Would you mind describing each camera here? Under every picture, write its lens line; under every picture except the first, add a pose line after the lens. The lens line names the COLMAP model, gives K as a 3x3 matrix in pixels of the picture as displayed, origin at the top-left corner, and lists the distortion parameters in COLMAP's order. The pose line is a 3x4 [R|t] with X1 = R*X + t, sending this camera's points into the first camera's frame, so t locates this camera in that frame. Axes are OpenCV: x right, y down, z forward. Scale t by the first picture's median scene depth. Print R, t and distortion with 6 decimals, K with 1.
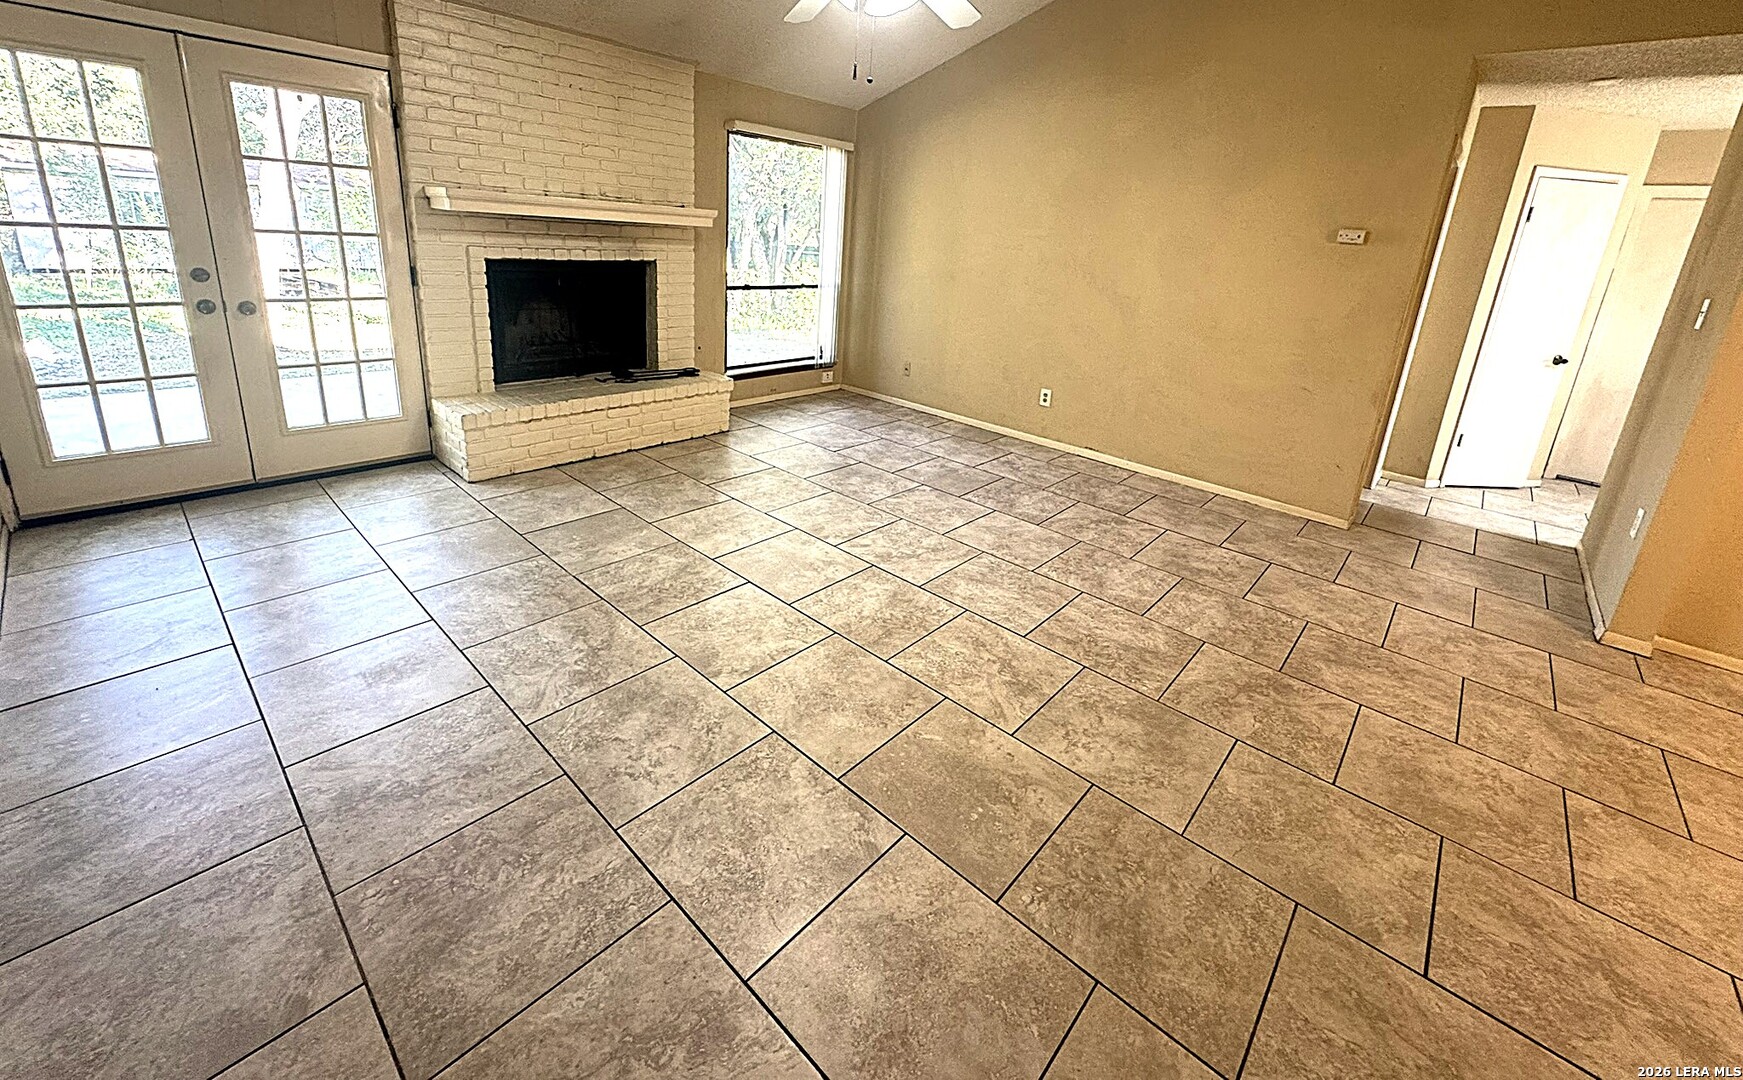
lens RADIAL K [[698.1, 0, 869.9], [0, 698.1, 424.9], [0, 0, 1]] dist [-0.002074, 0.000040]
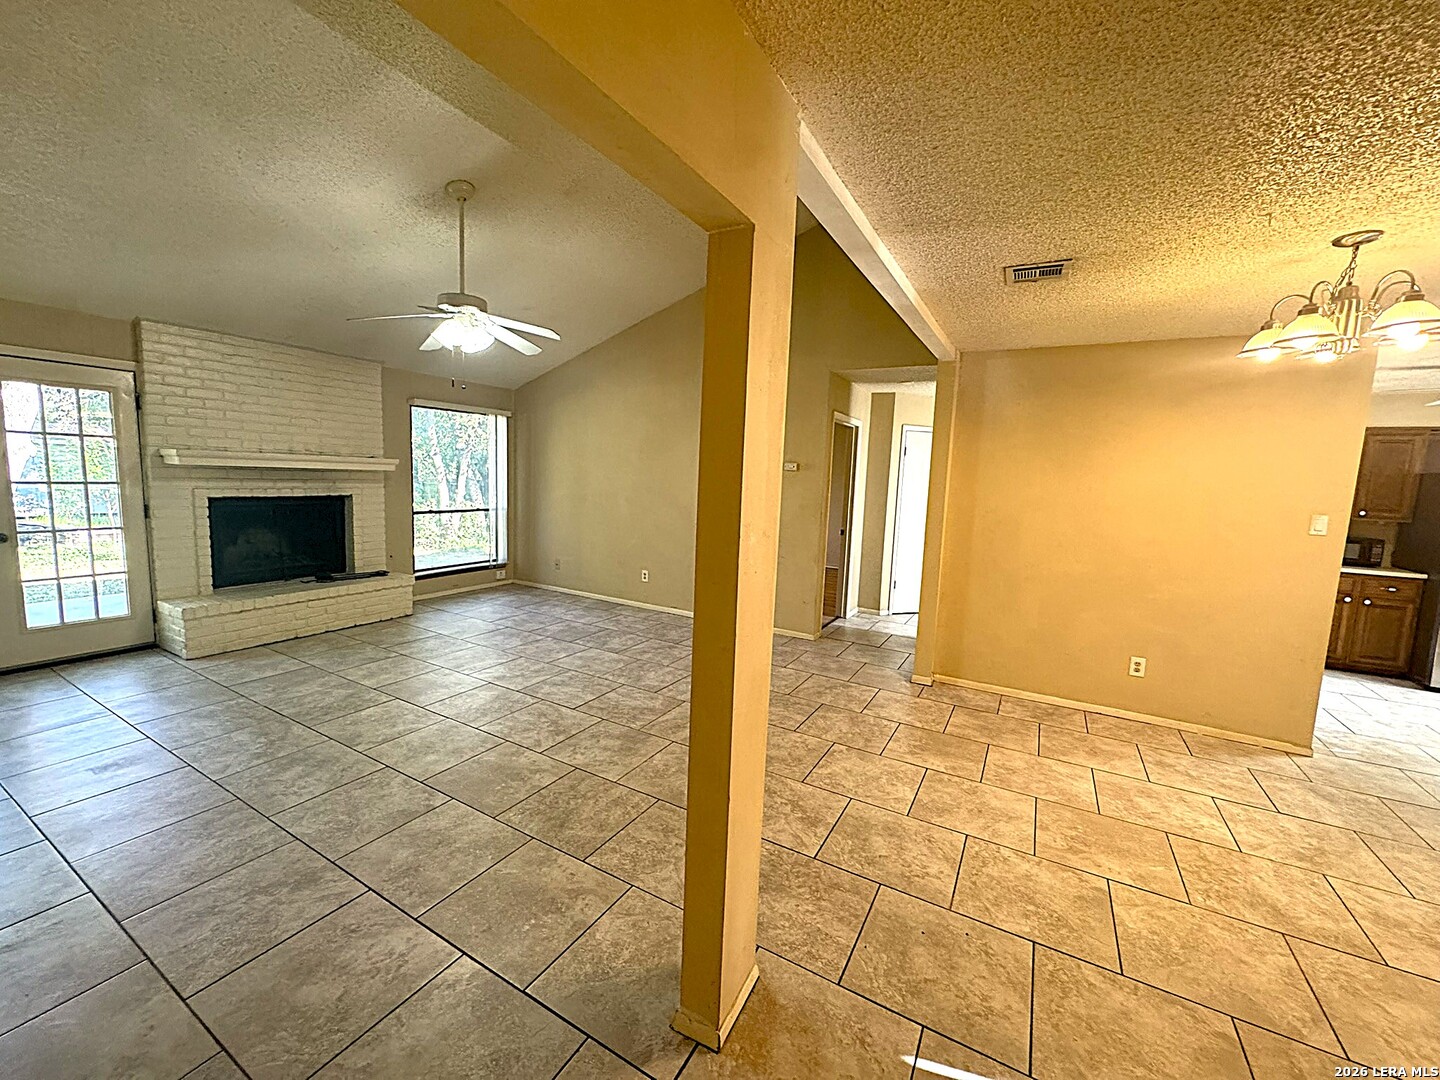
lens RADIAL K [[576.6, 0, 719.9], [0, 576.6, 538.3], [0, 0, 1]] dist [-0.002455, 0.000139]
pose [[0.976440, -0.050540, 0.209786, 0.213591], [0.080701, 0.987167, -0.137798, 0.088341], [-0.200130, 0.151482, 0.967988, -0.323252]]
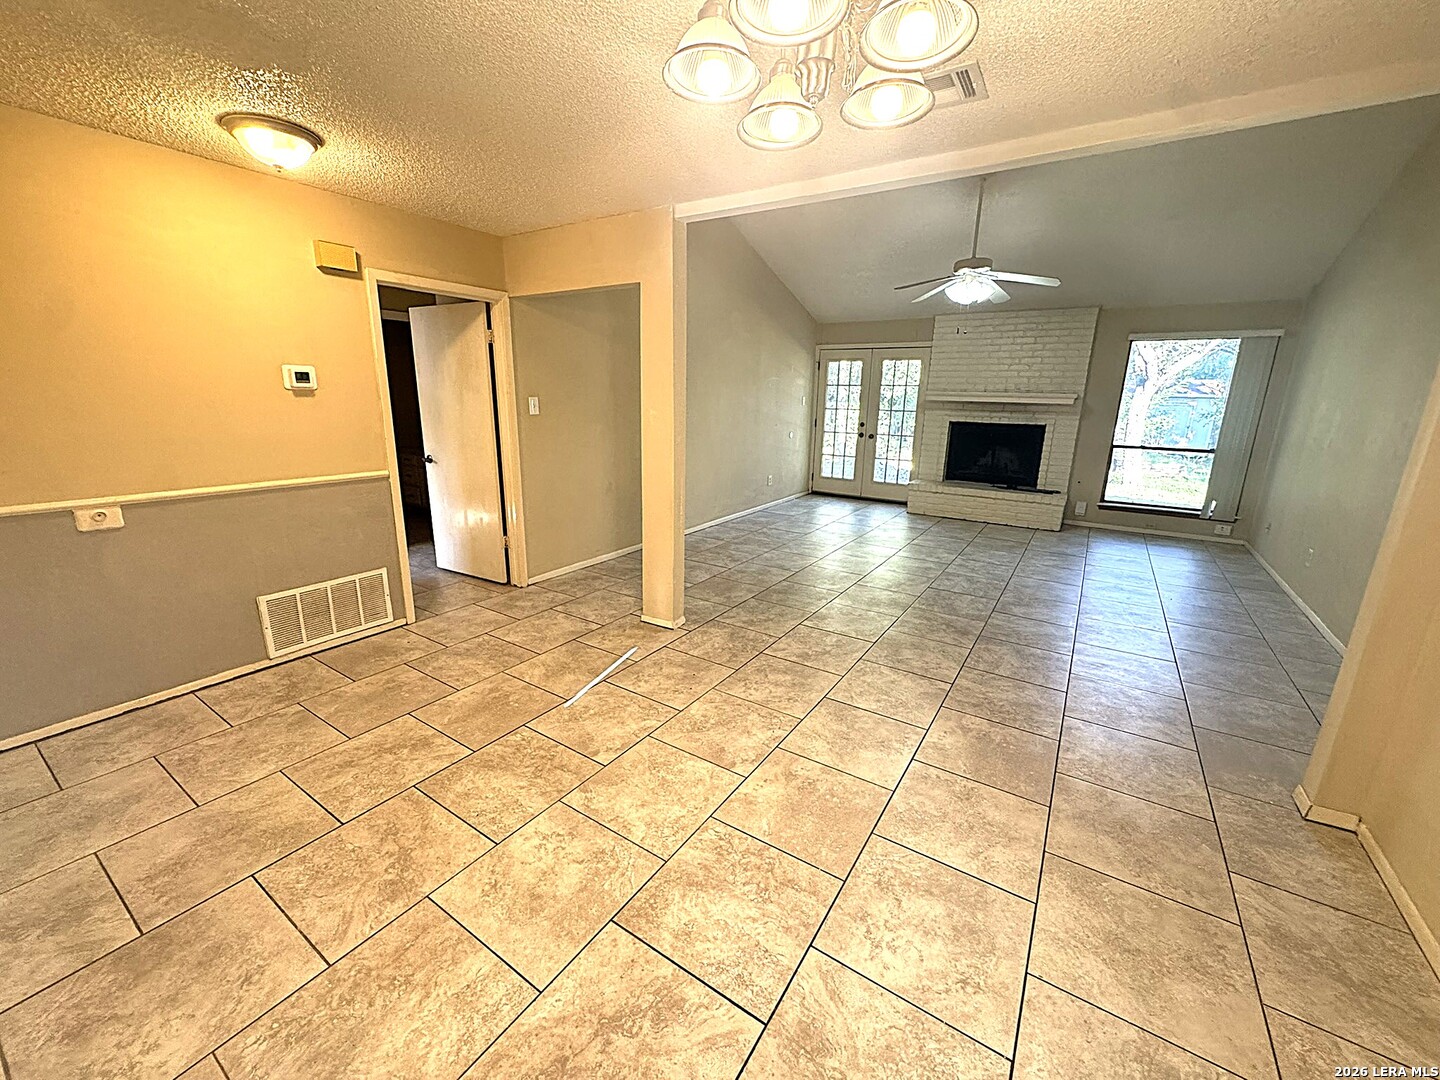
lens RADIAL K [[576.6, 0, 719.8], [0, 576.6, 539.4], [0, 0, 1]] dist [-0.002455, 0.000139]
pose [[0.147381, 0.184931, -0.971637, 1.286569], [-0.272237, 0.952006, 0.139901, 0.070615], [0.950876, 0.243897, 0.190652, 0.034799]]
